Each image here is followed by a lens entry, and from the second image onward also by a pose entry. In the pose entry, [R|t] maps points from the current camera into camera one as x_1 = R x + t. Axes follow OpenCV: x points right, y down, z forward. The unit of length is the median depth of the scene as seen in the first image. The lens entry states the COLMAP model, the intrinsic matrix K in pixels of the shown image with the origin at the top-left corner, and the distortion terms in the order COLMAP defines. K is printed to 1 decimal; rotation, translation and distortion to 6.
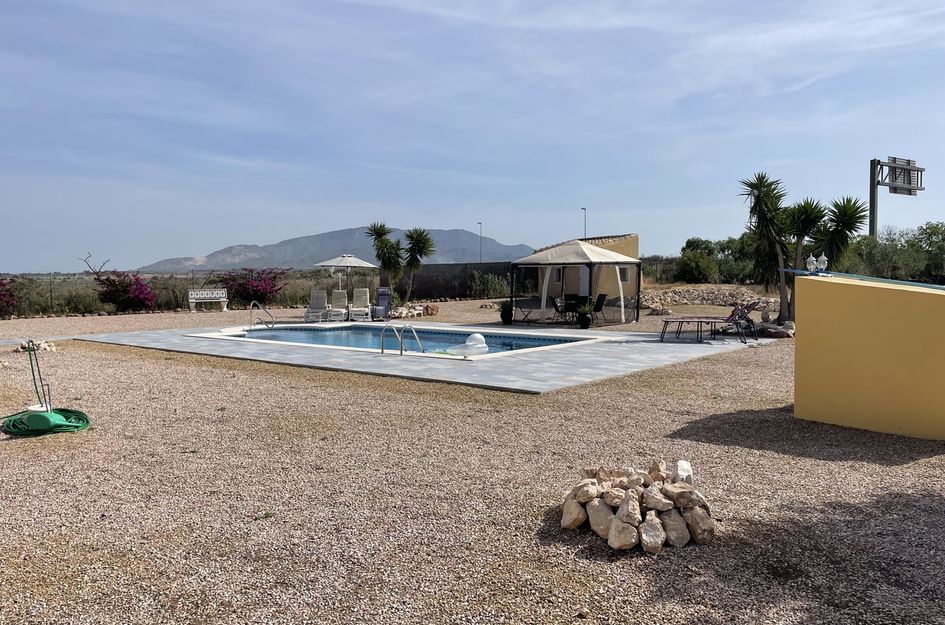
lens RADIAL K [[712.9, 0, 478.7], [0, 712.9, 316.5], [0, 0, 1]] dist [0.094108, -0.115164]
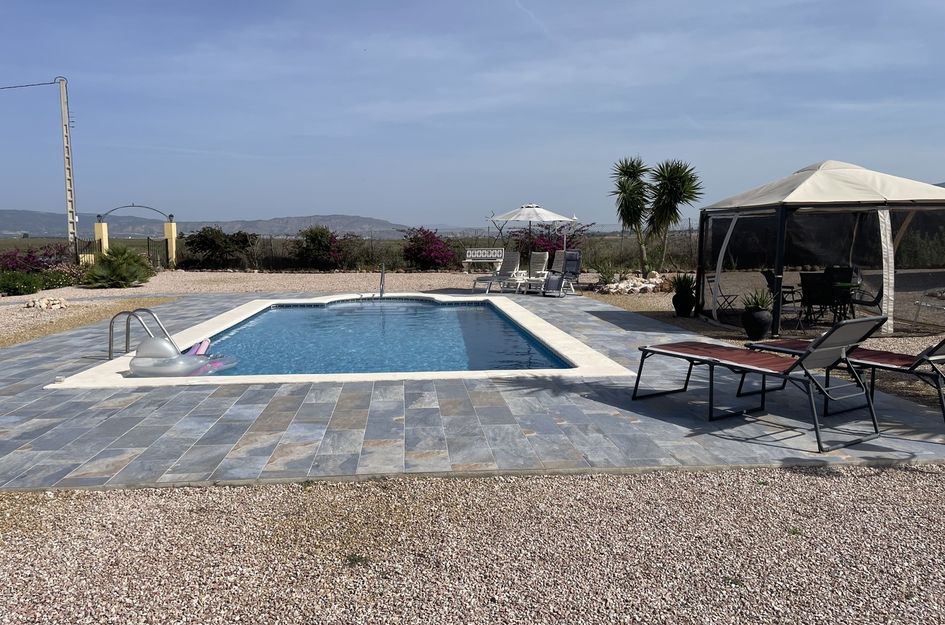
lens RADIAL K [[712.9, 0, 468.6], [0, 712.9, 306.8], [0, 0, 1]] dist [0.094108, -0.115164]
pose [[0.695893, 0.074288, -0.714293, 0.279072], [-0.040615, 0.997115, 0.064132, -0.023203], [0.716996, -0.015618, 0.696902, 0.397164]]
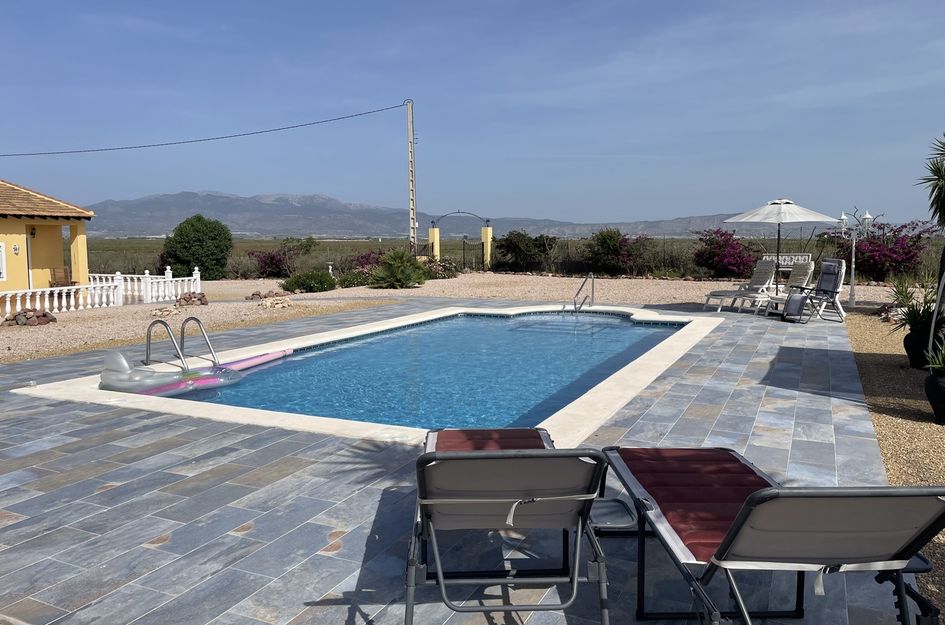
lens RADIAL K [[712.9, 0, 477.3], [0, 712.9, 310.2], [0, 0, 1]] dist [0.094108, -0.115164]
pose [[0.233935, 0.102792, -0.966803, 0.296655], [-0.050205, 0.994346, 0.093573, -0.036733], [0.970955, 0.026648, 0.237773, 0.571810]]
